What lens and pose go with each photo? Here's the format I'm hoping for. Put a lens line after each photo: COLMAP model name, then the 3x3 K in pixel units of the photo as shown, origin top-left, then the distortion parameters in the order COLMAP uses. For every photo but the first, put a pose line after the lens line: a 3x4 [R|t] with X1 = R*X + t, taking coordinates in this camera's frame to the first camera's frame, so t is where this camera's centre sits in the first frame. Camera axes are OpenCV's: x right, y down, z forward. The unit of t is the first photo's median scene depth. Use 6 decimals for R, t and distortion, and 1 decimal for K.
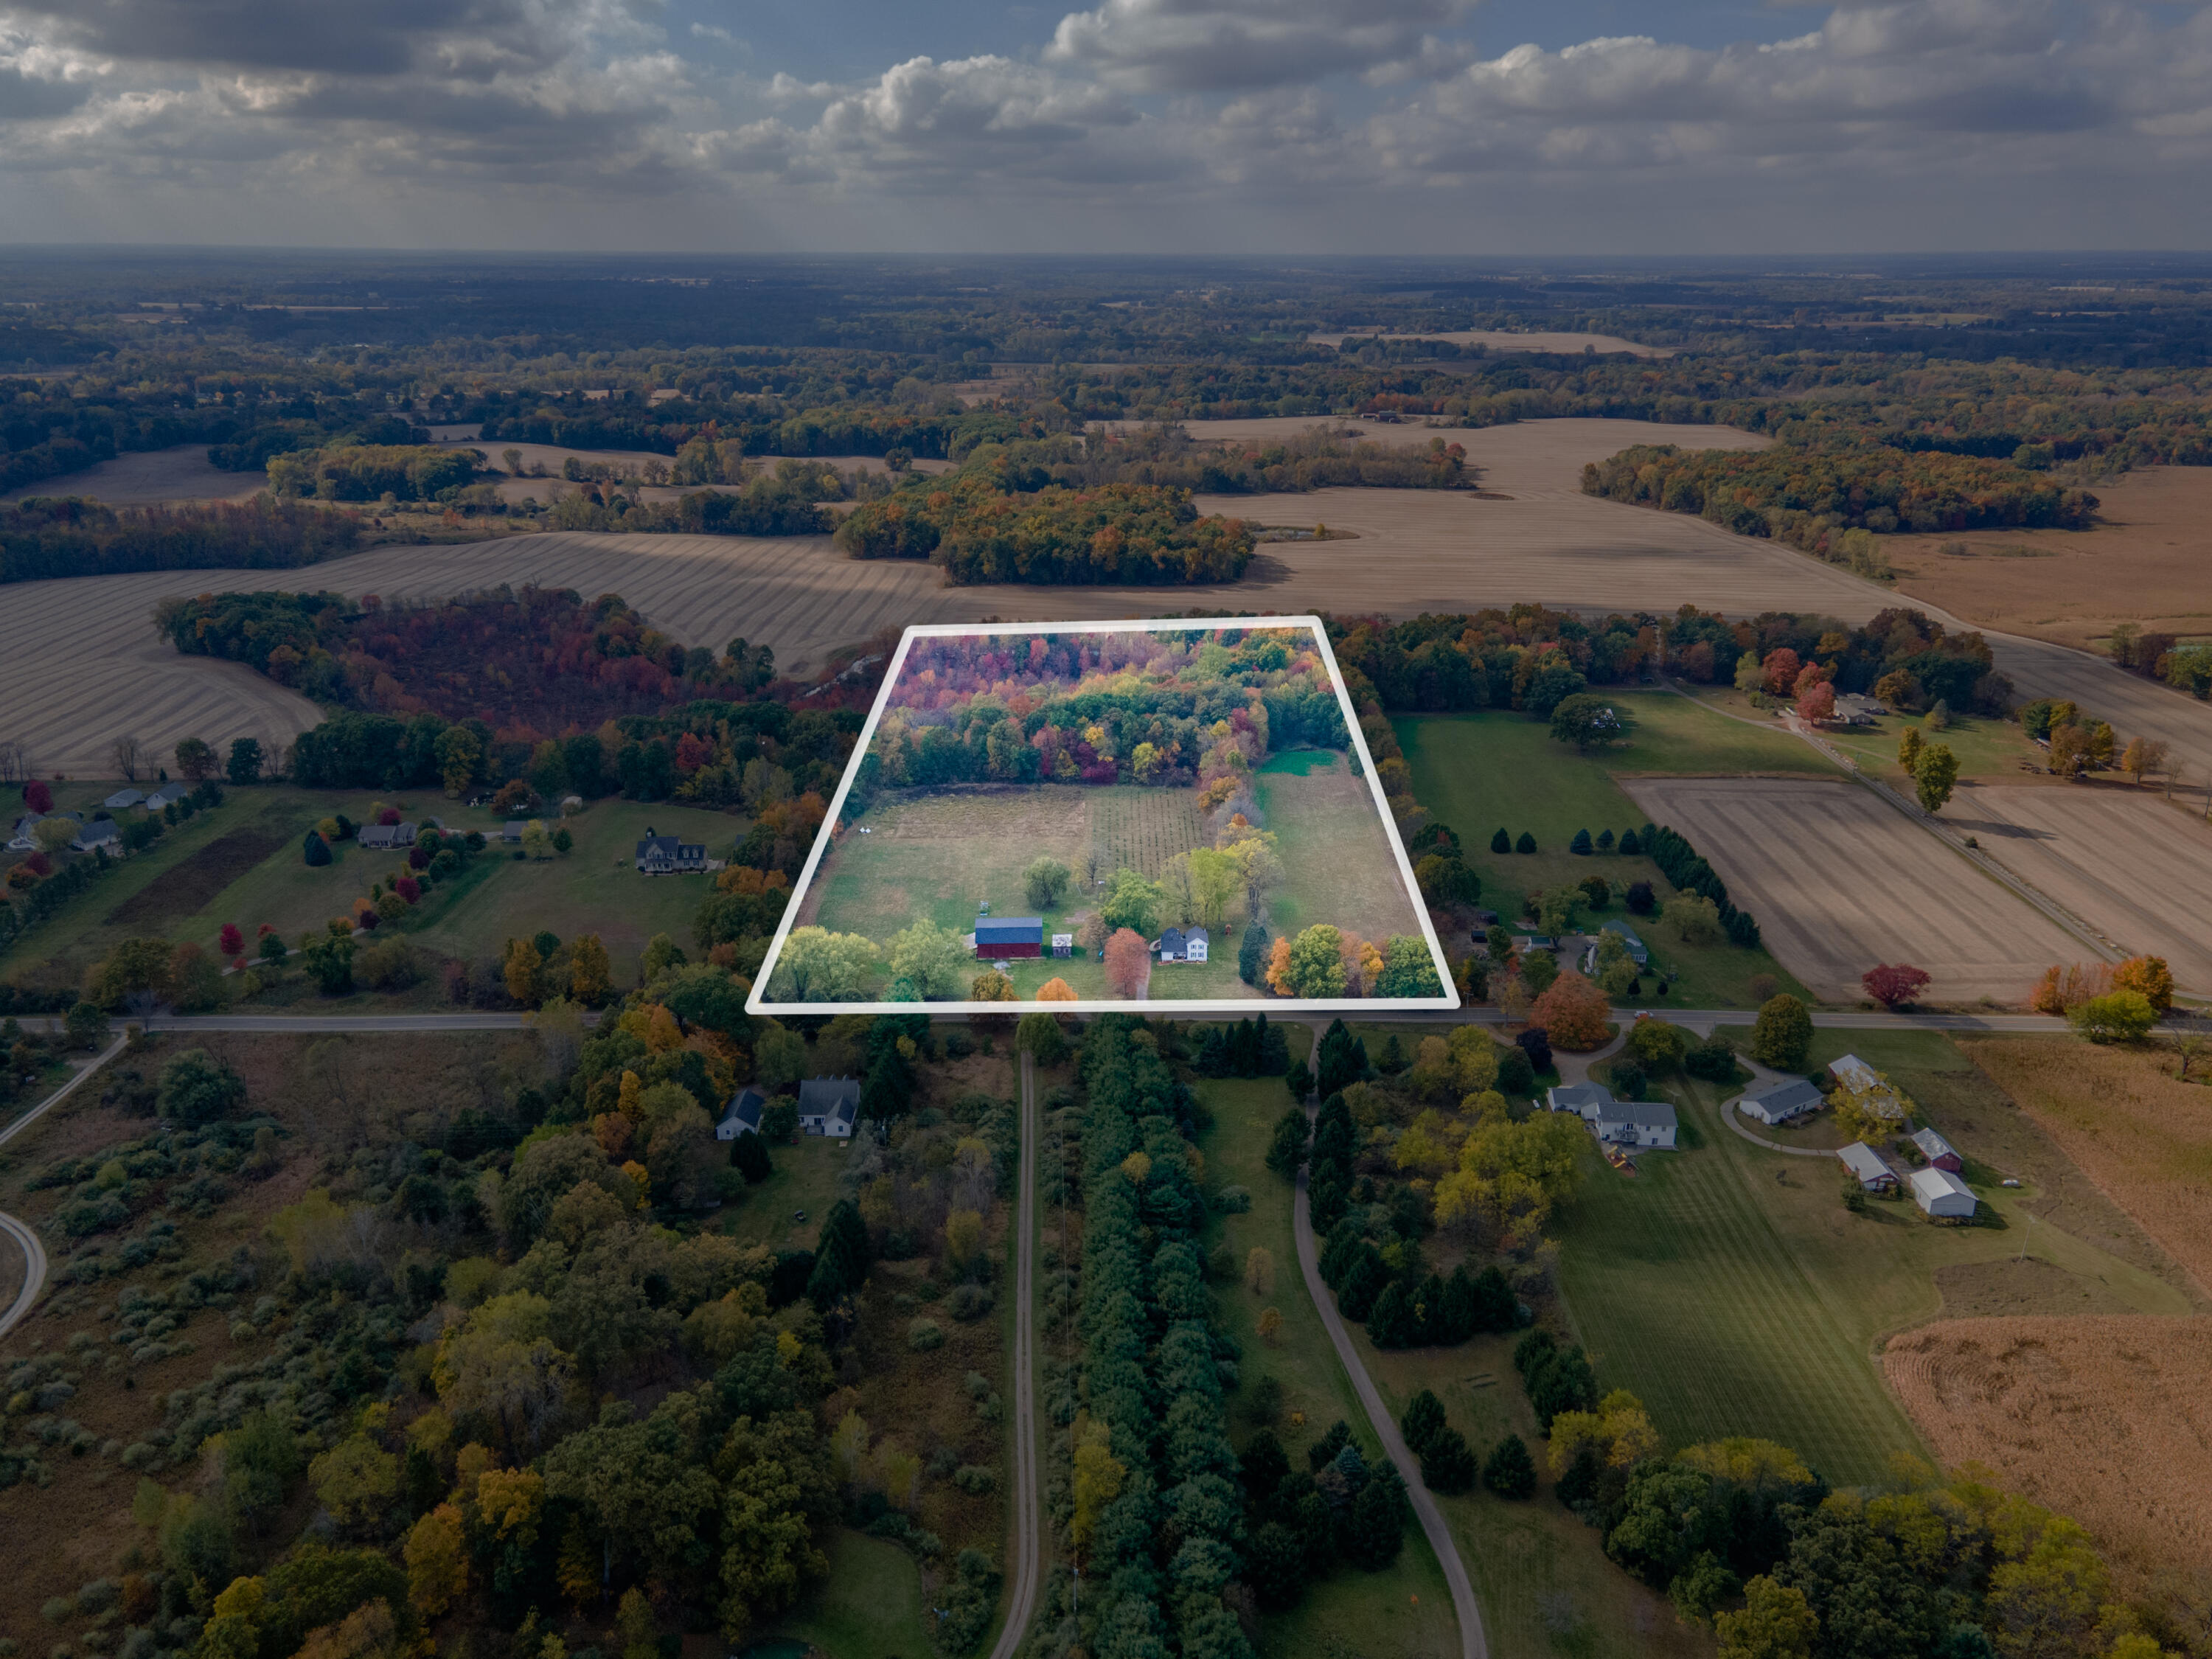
lens RADIAL K [[1651.5, 0, 1104.3], [0, 1651.5, 839.9], [0, 0, 1]] dist [-0.010493, 0.086662]
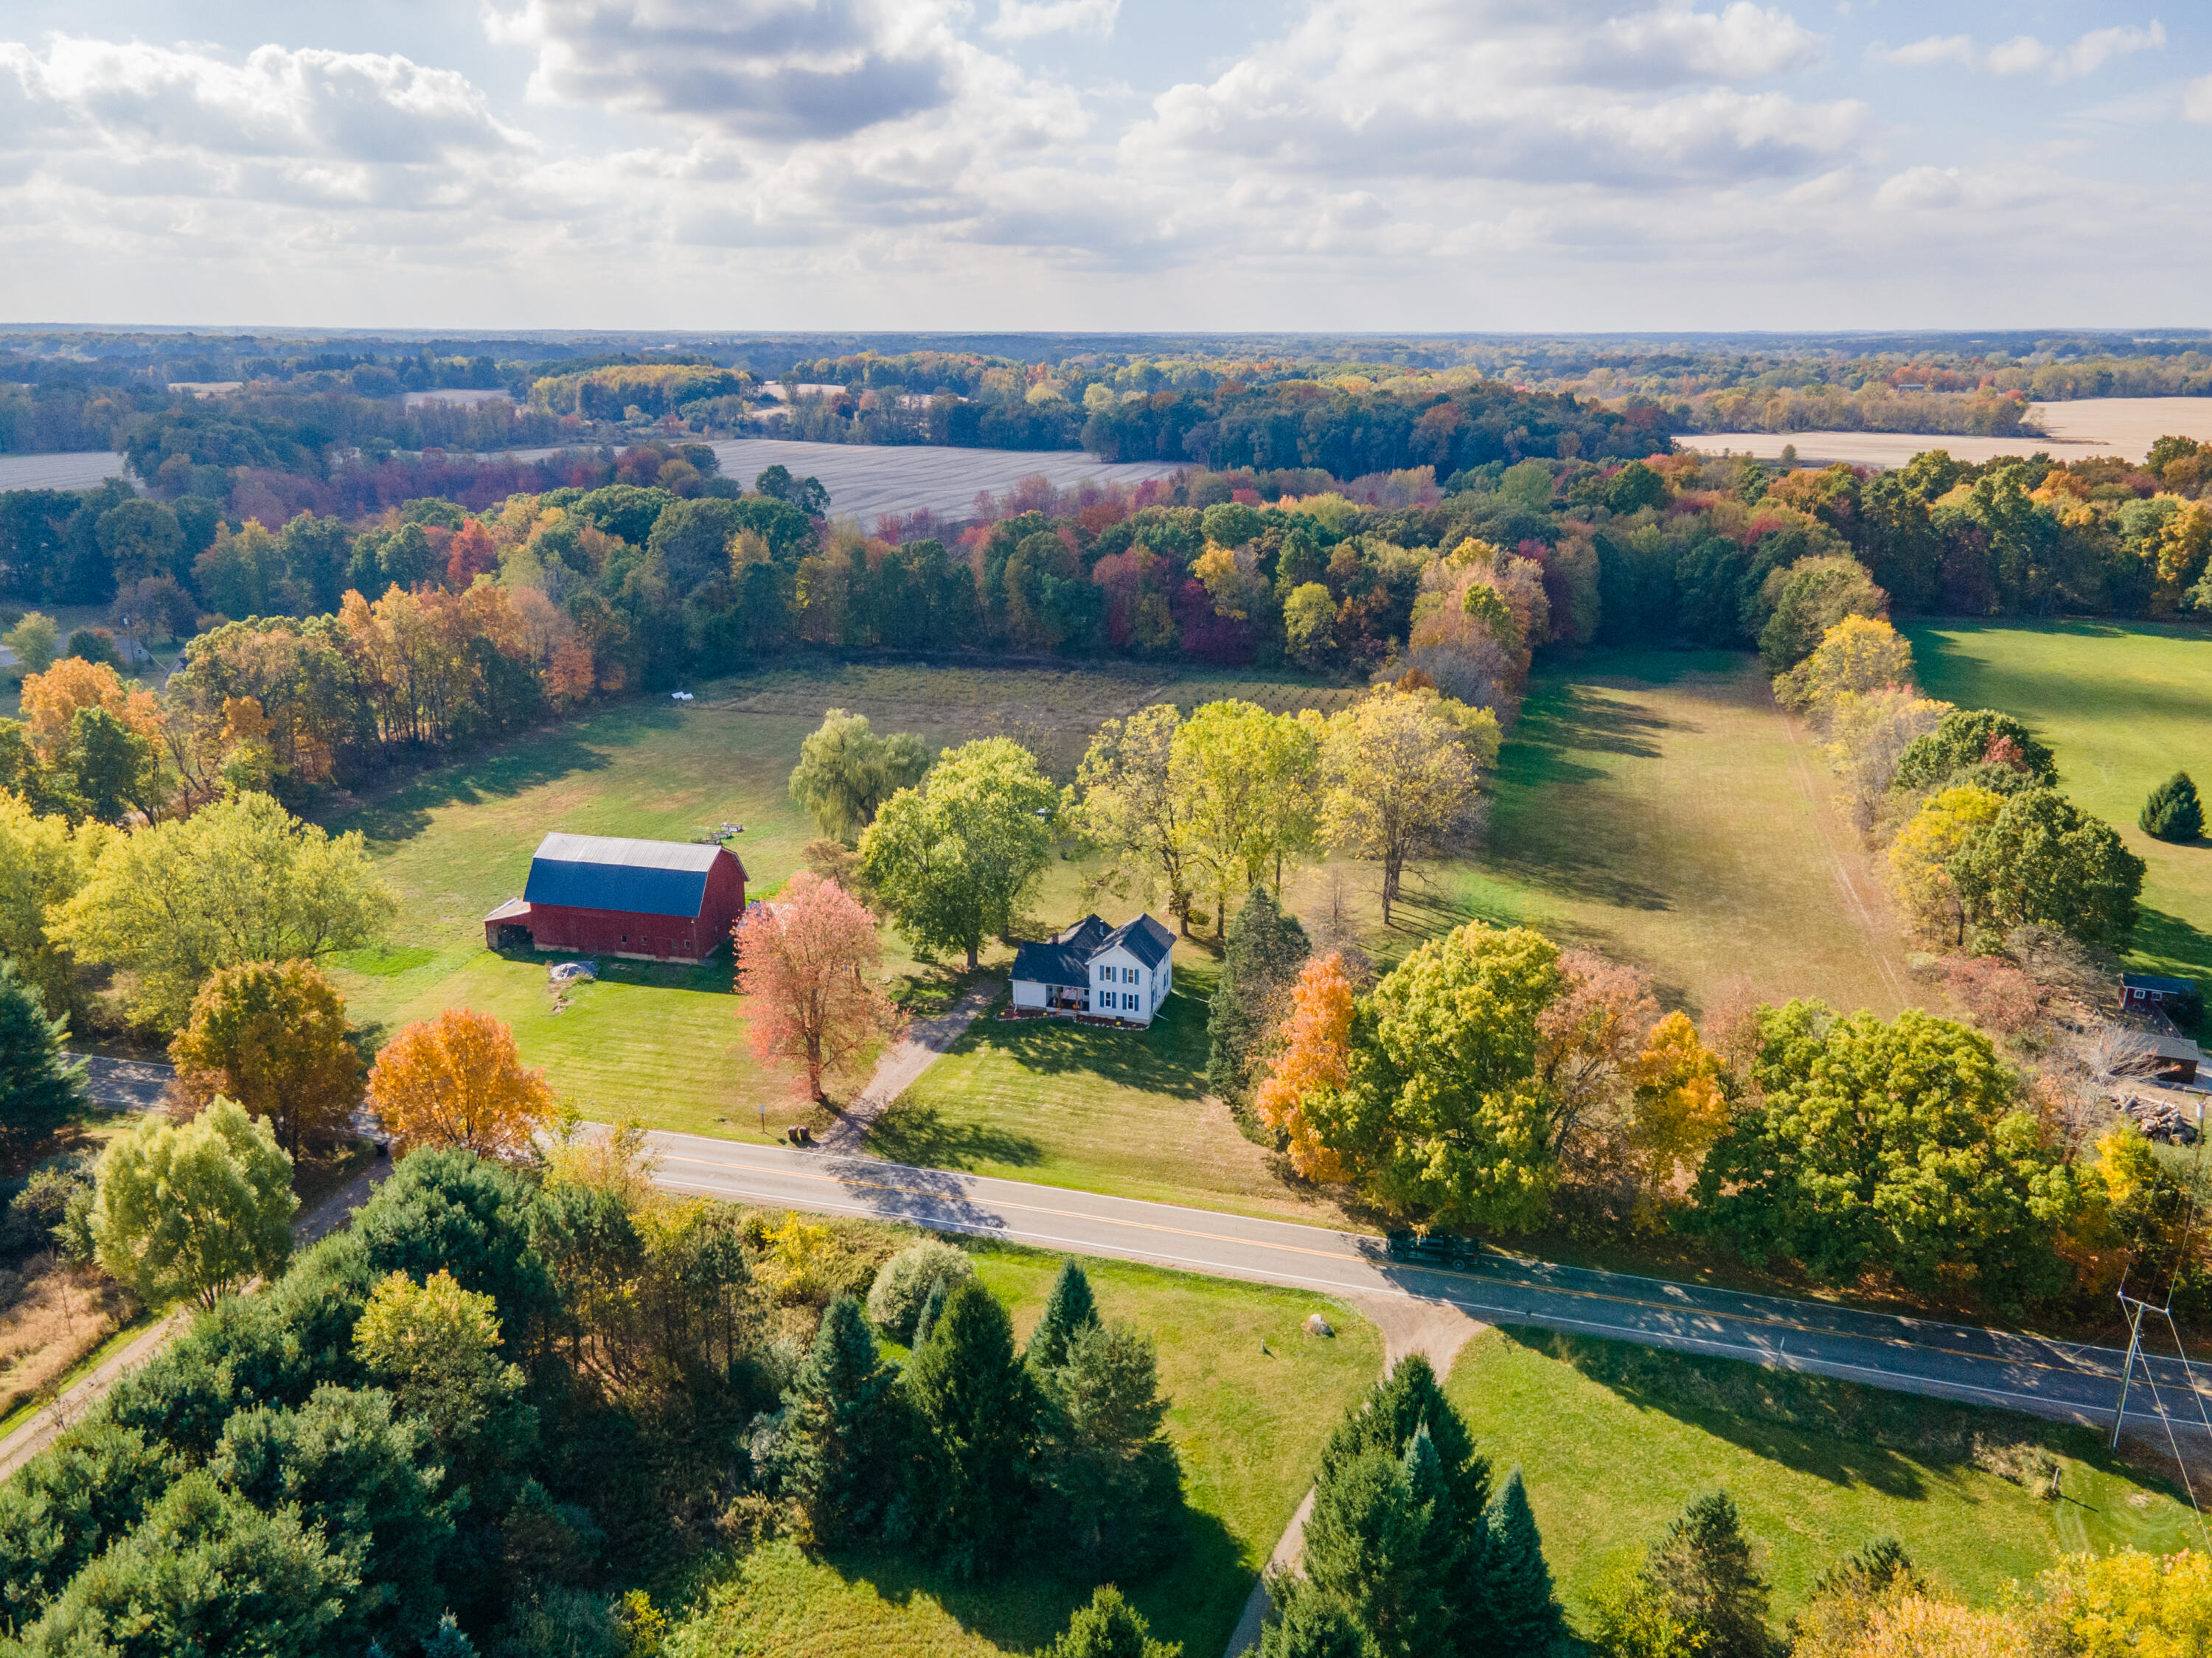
lens RADIAL K [[1628.8, 0, 1113.3], [0, 1628.8, 822.8], [0, 0, 1]] dist [0.002132, 0.057305]
pose [[0.960378, 0.080525, -0.266813, 0.062852], [-0.095562, 0.994457, -0.043842, 0.023290], [0.261804, 0.067602, 0.962750, 0.327348]]
